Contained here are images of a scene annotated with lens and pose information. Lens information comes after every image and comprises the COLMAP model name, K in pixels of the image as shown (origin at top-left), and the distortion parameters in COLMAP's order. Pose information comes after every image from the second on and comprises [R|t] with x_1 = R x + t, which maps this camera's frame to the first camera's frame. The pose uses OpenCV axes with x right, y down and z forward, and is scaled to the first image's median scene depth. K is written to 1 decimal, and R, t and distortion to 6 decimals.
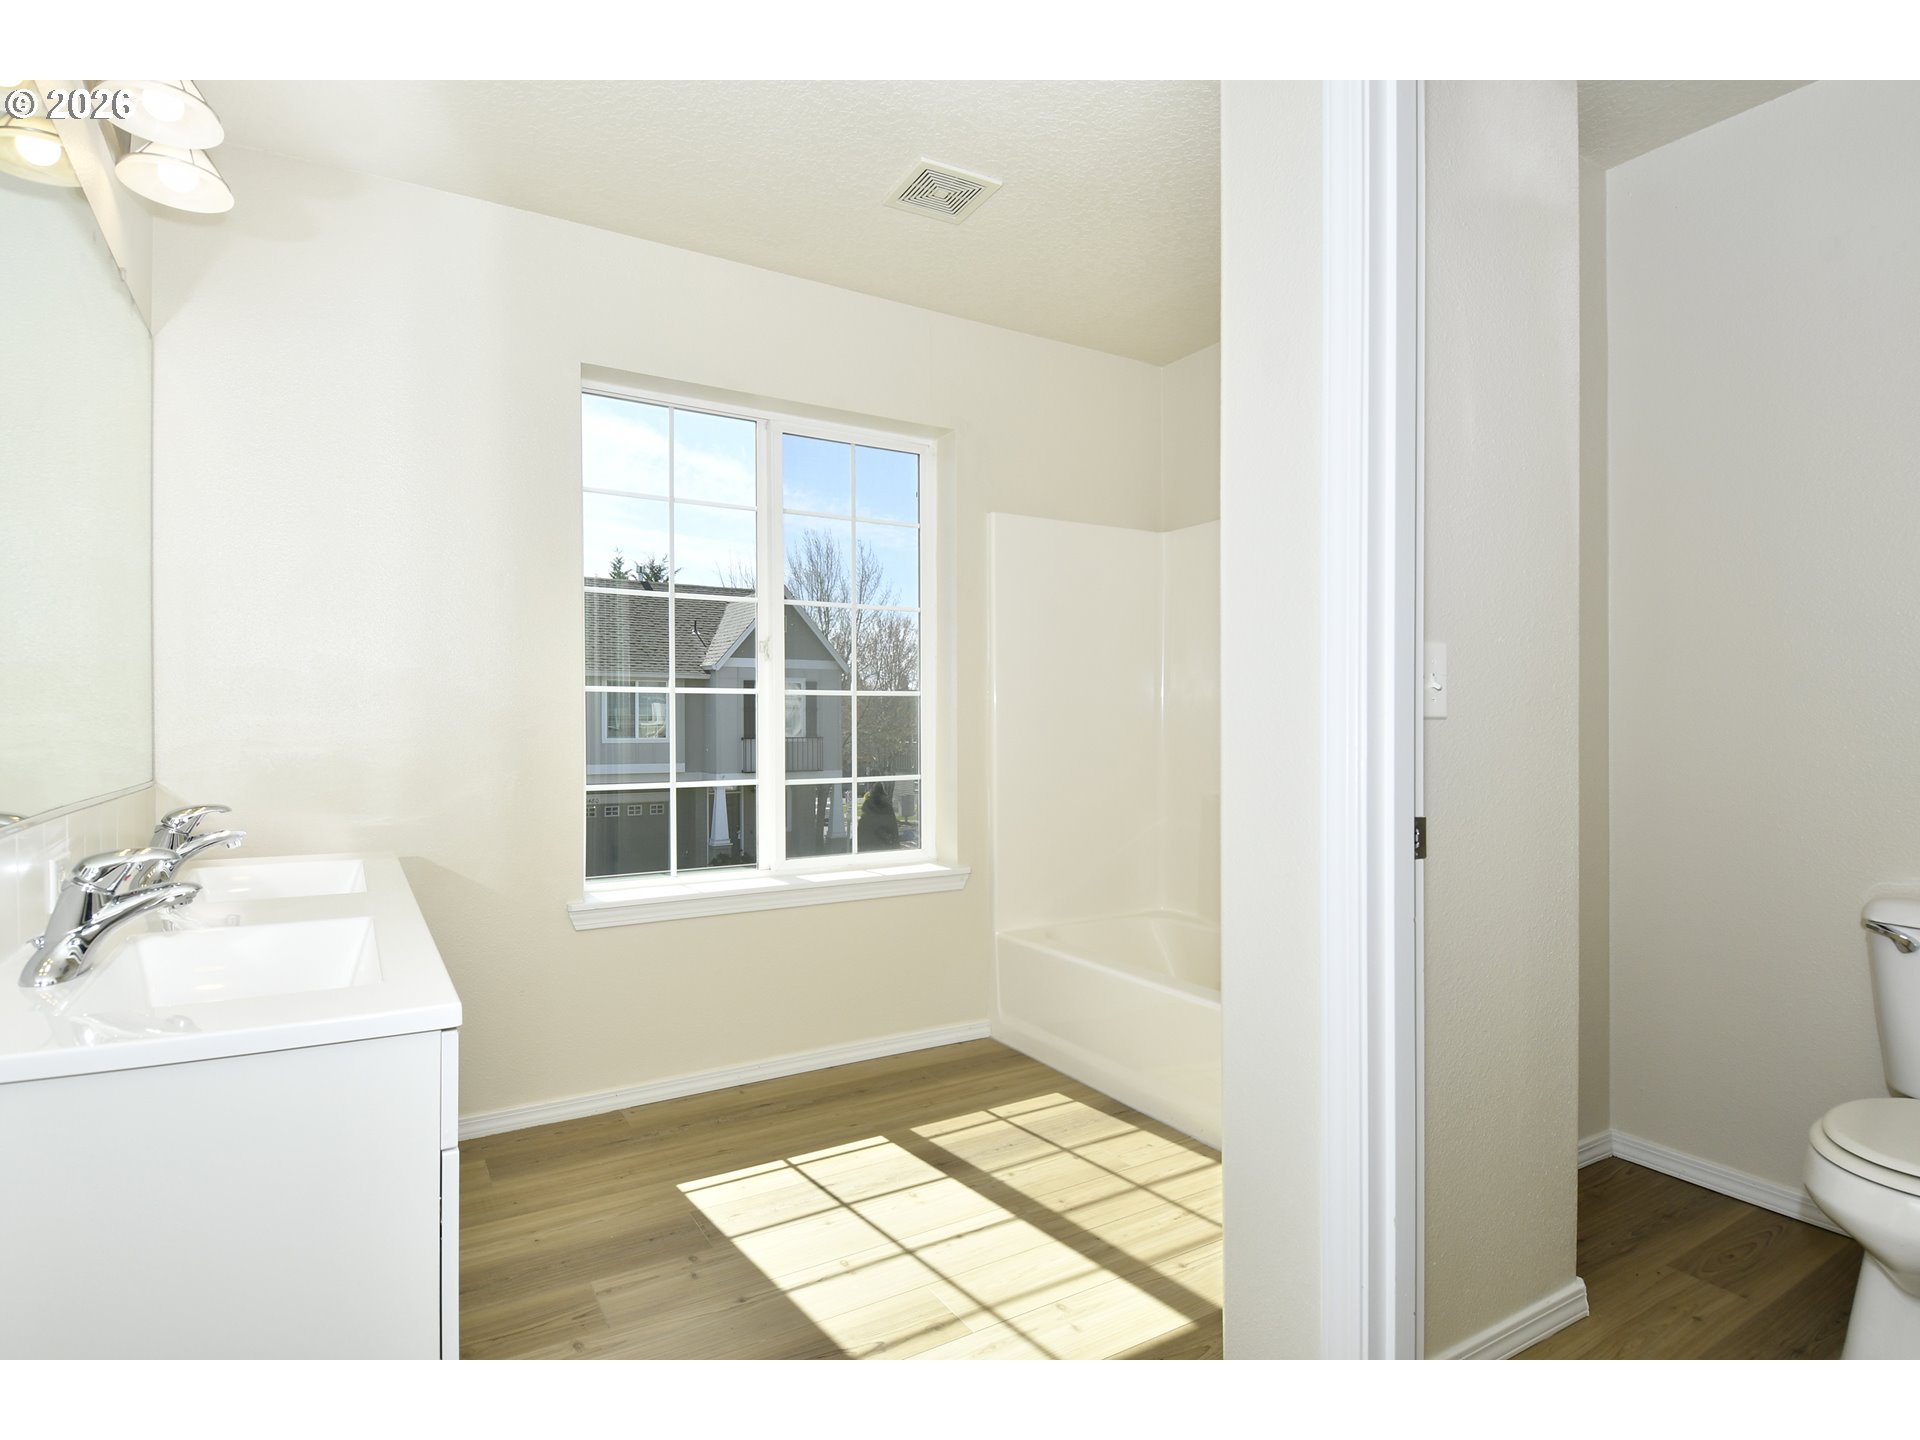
lens RADIAL K [[1008.9, 0, 975.6], [0, 1008.9, 725.4], [0, 0, 1]] dist [0.048169, -0.045748]
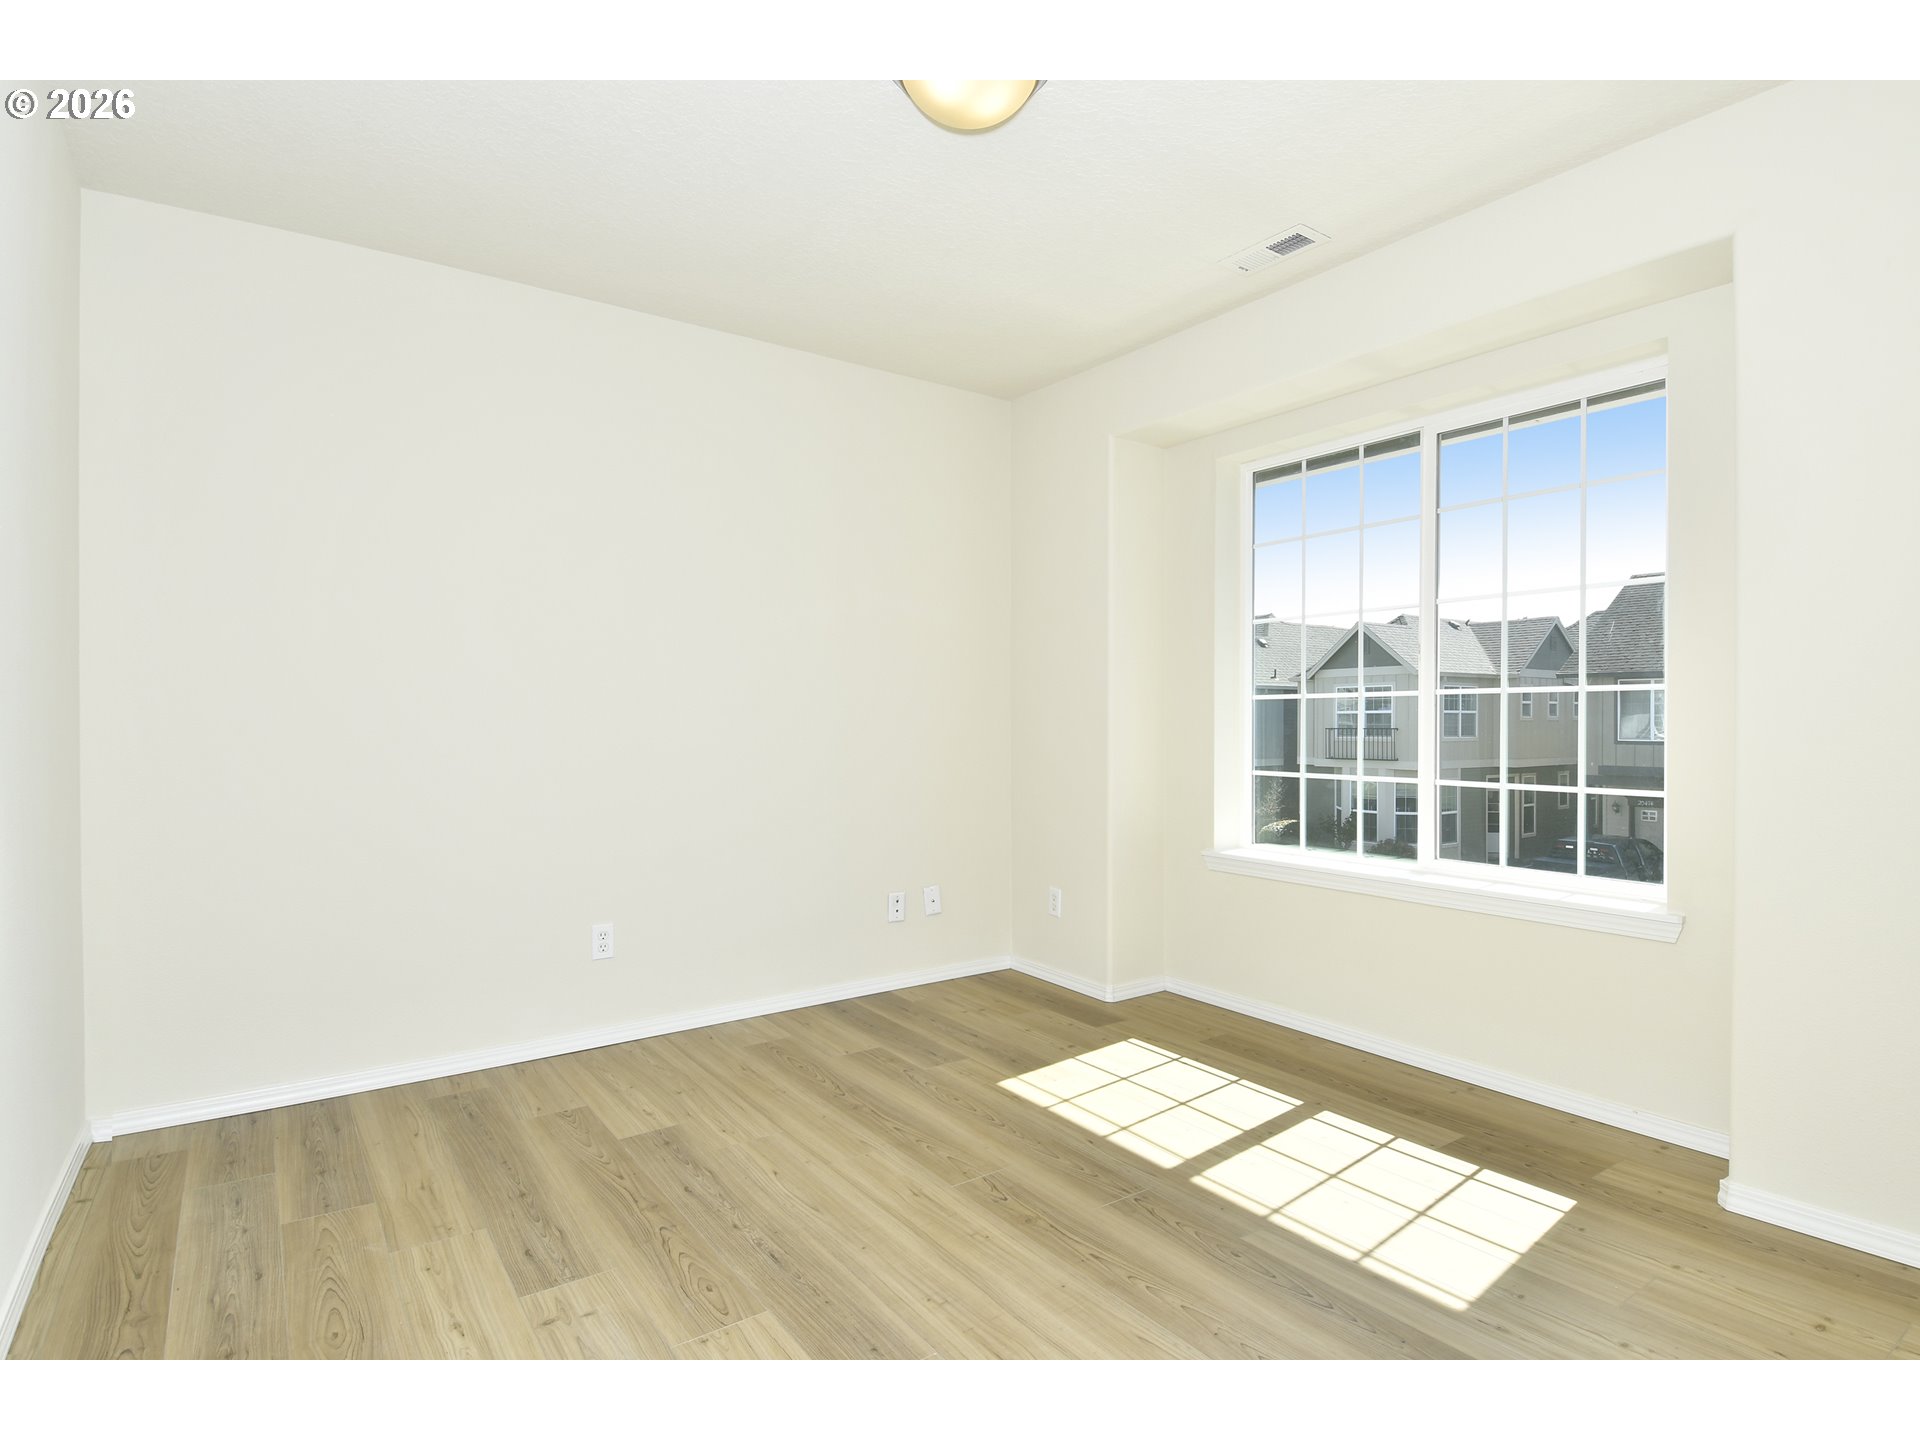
lens RADIAL K [[1008.9, 0, 975.6], [0, 1008.9, 725.4], [0, 0, 1]] dist [0.048169, -0.045748]
pose [[0.060159, 0.013512, -0.998097, 0.822529], [-0.002610, 0.999907, 0.013379, -0.014643], [0.998185, 0.001800, 0.060188, 0.485994]]
